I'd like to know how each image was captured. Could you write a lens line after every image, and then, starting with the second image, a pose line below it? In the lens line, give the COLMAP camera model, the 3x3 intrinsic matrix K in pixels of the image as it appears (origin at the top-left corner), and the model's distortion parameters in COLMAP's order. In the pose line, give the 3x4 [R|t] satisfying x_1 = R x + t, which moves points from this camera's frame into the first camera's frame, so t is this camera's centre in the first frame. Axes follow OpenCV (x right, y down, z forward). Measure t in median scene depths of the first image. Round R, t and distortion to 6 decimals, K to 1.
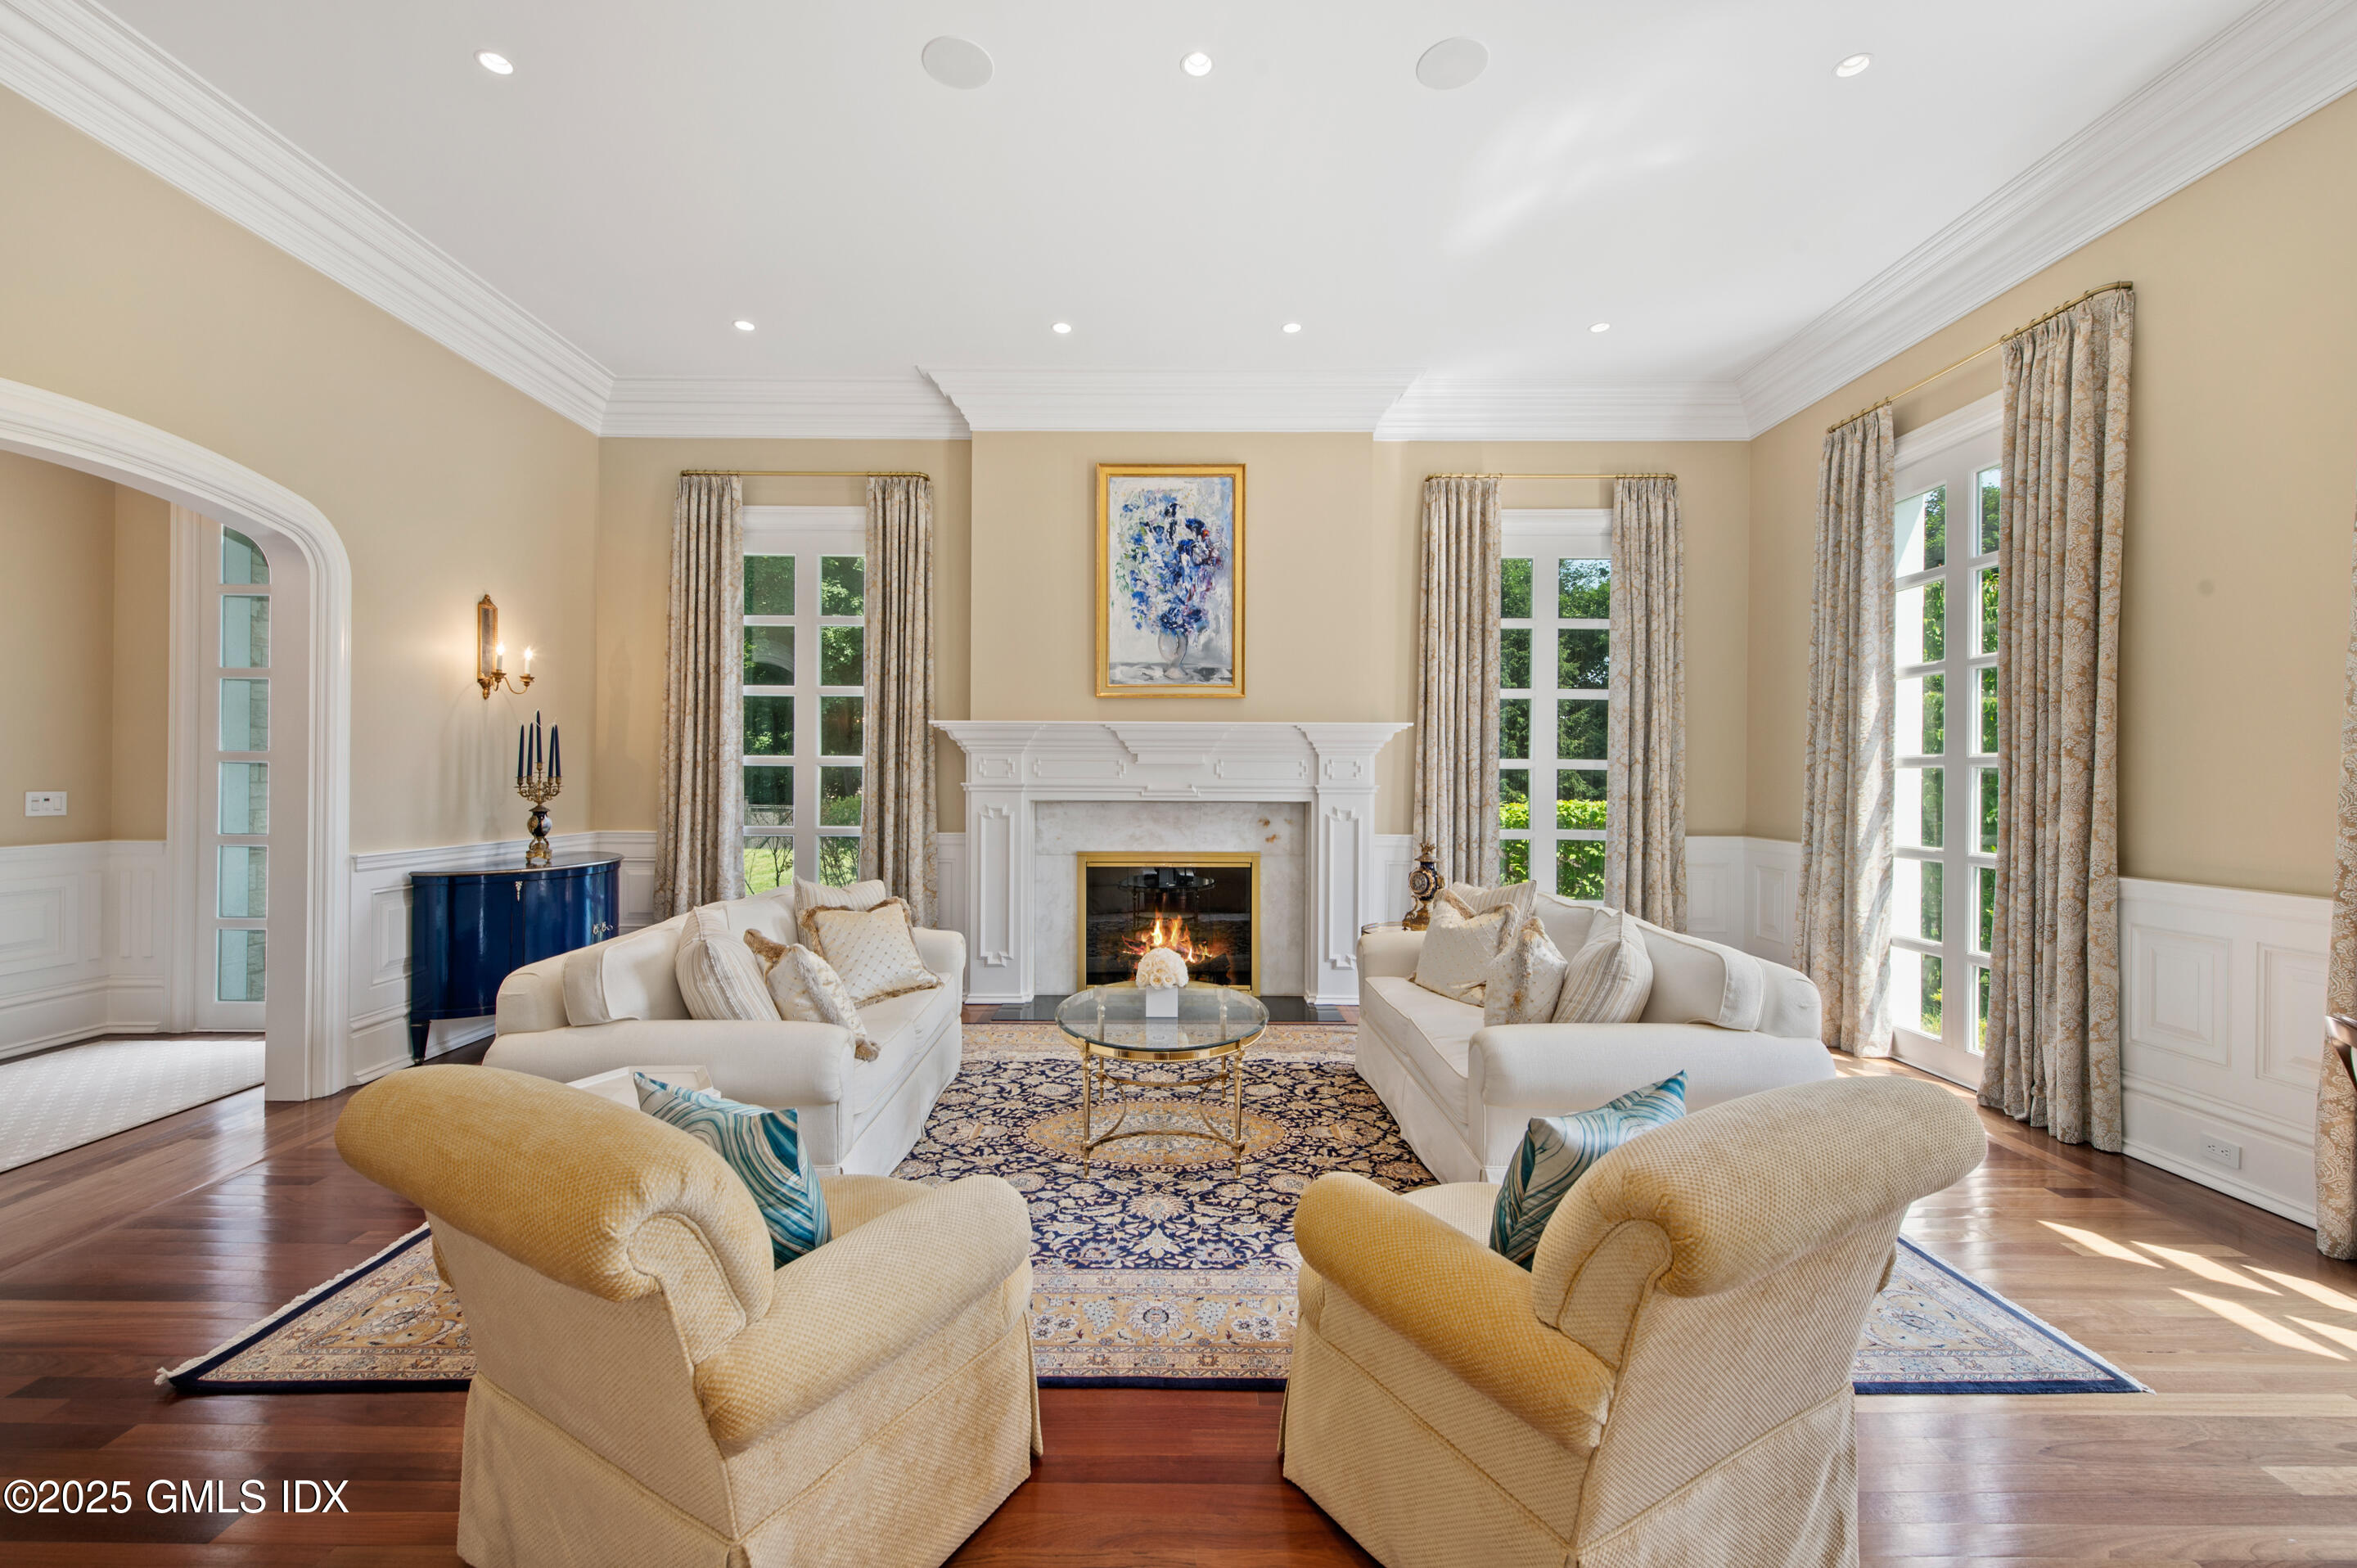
lens RADIAL K [[948.4, 0, 1179.1], [0, 948.4, 779.0], [0, 0, 1]] dist [0.001441, -0.000556]
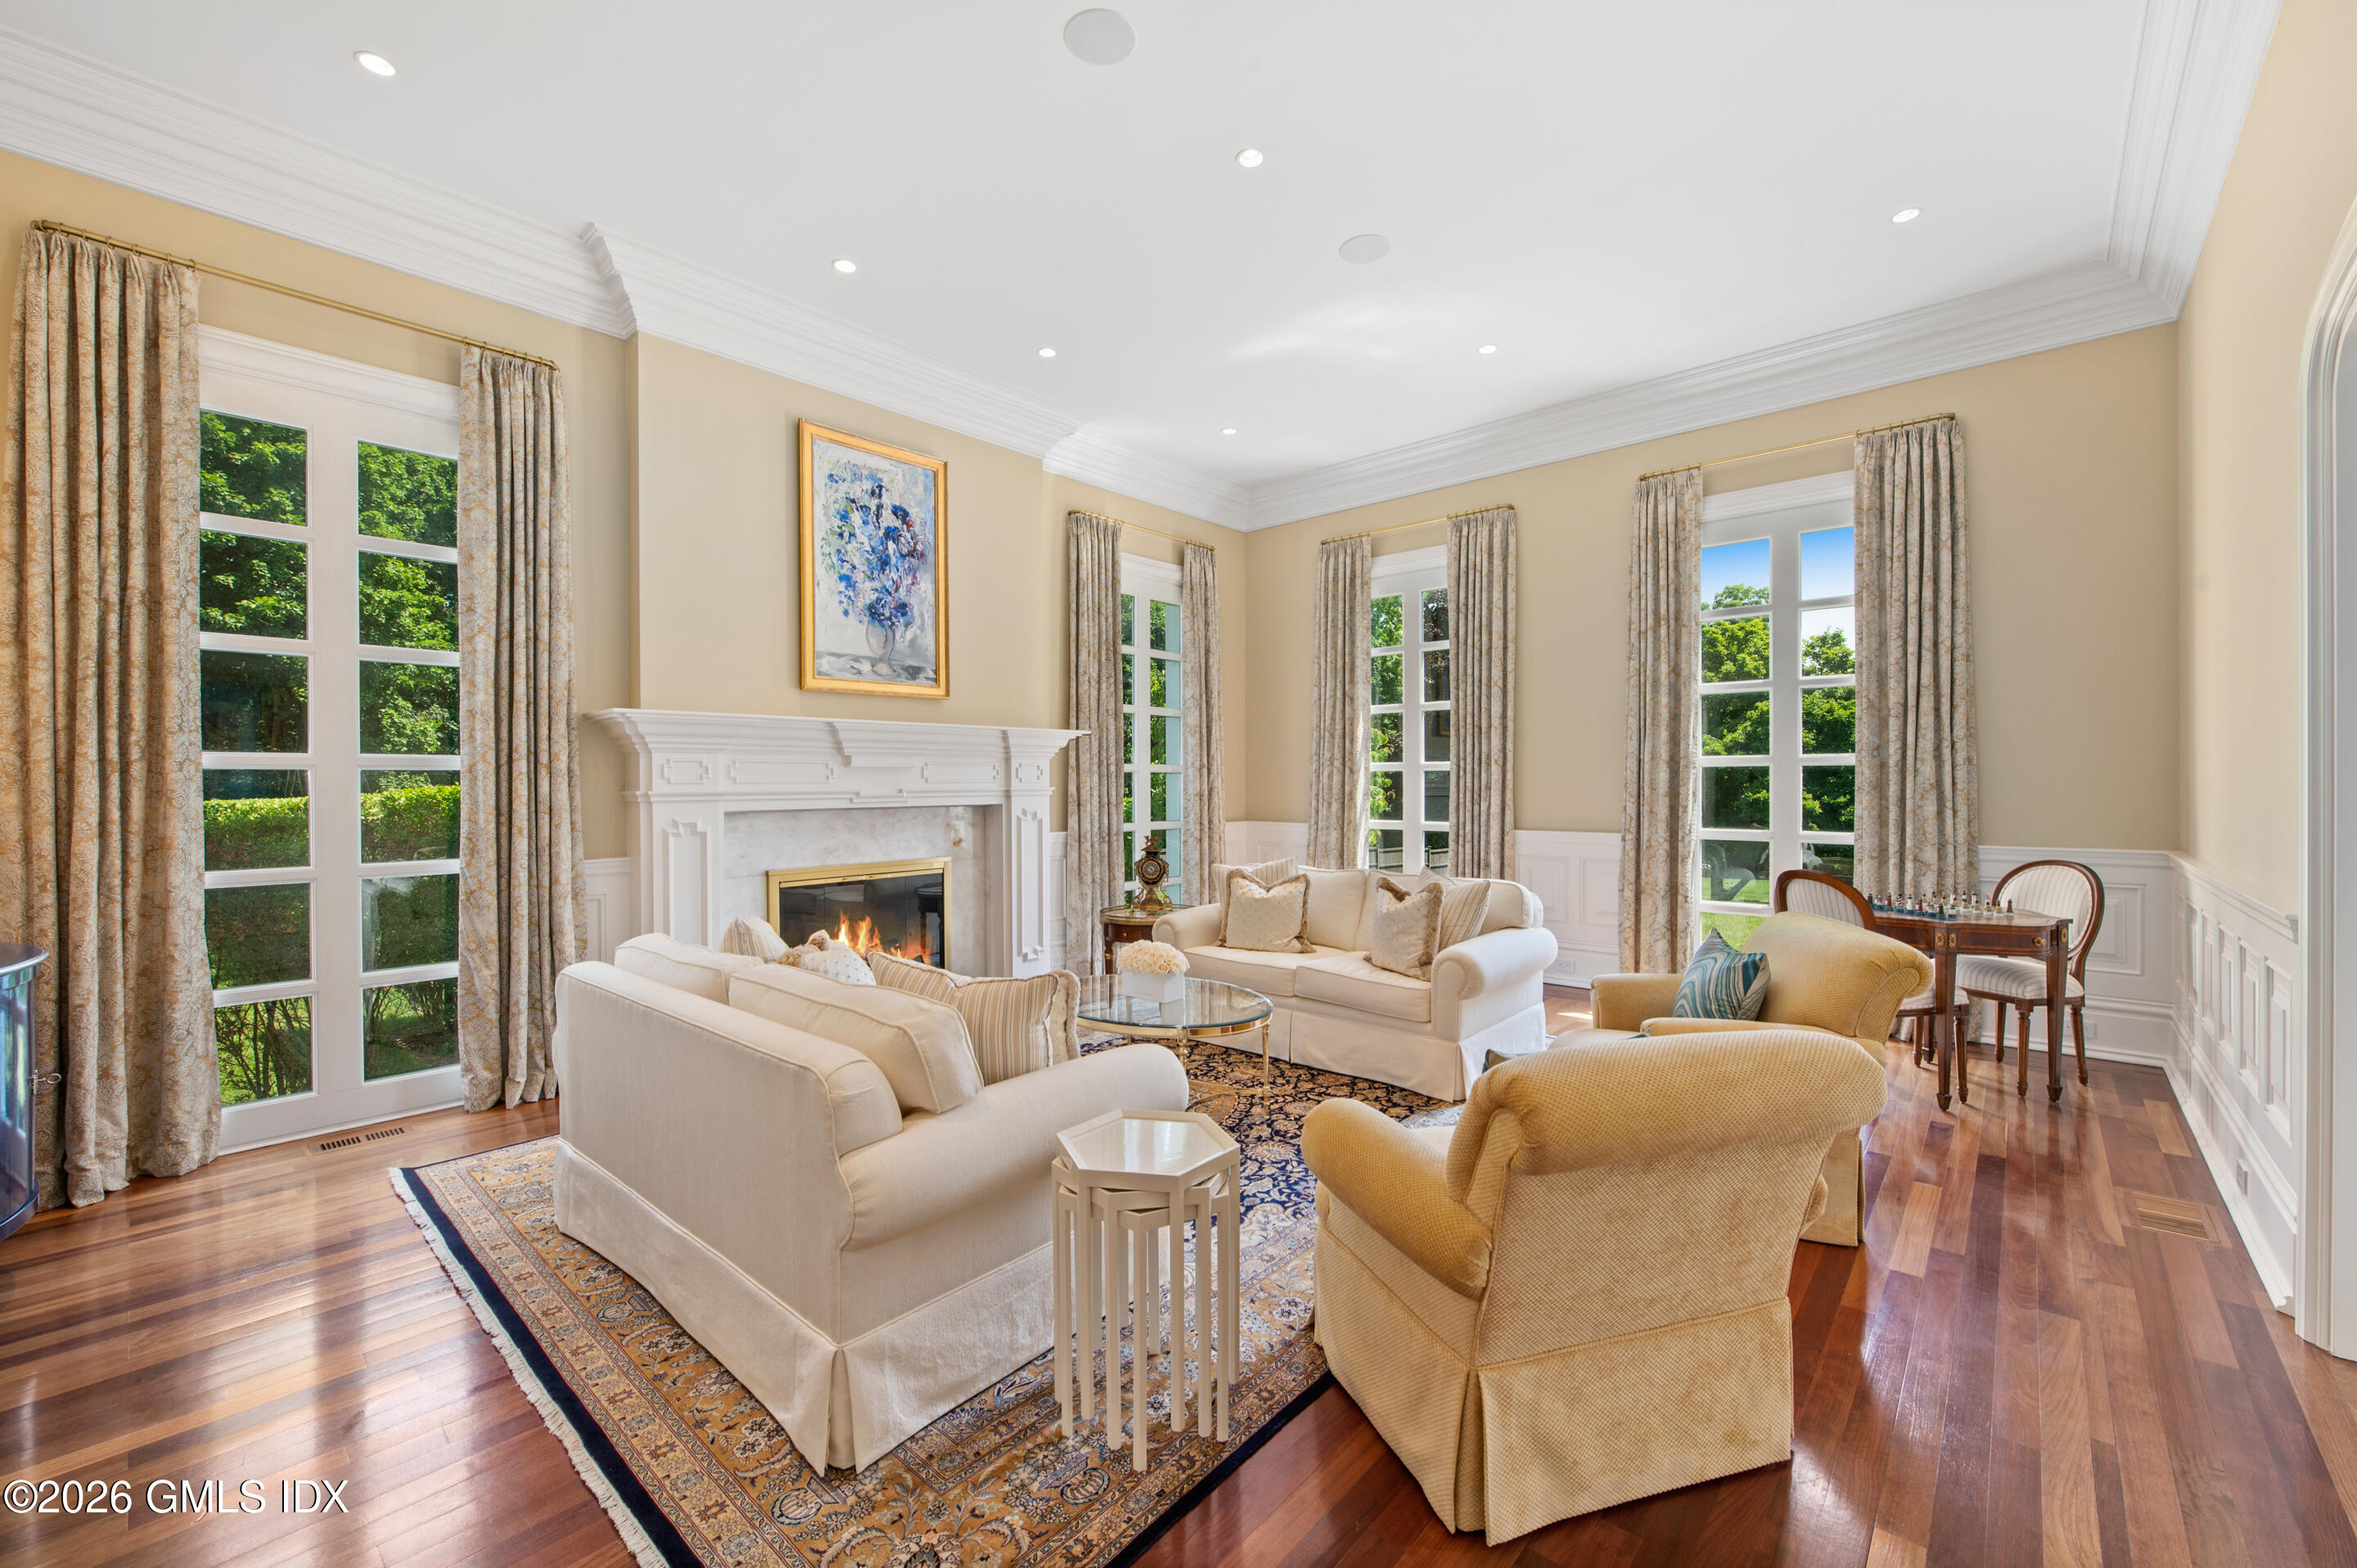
lens RADIAL K [[948.4, 0, 1187.2], [0, 948.4, 779.8], [0, 0, 1]] dist [0.001441, -0.000556]
pose [[0.662339, -0.007443, 0.749167, -0.501225], [0.013303, 0.999910, -0.001827, 0.002139], [-0.749086, 0.011176, 0.662378, 0.167383]]
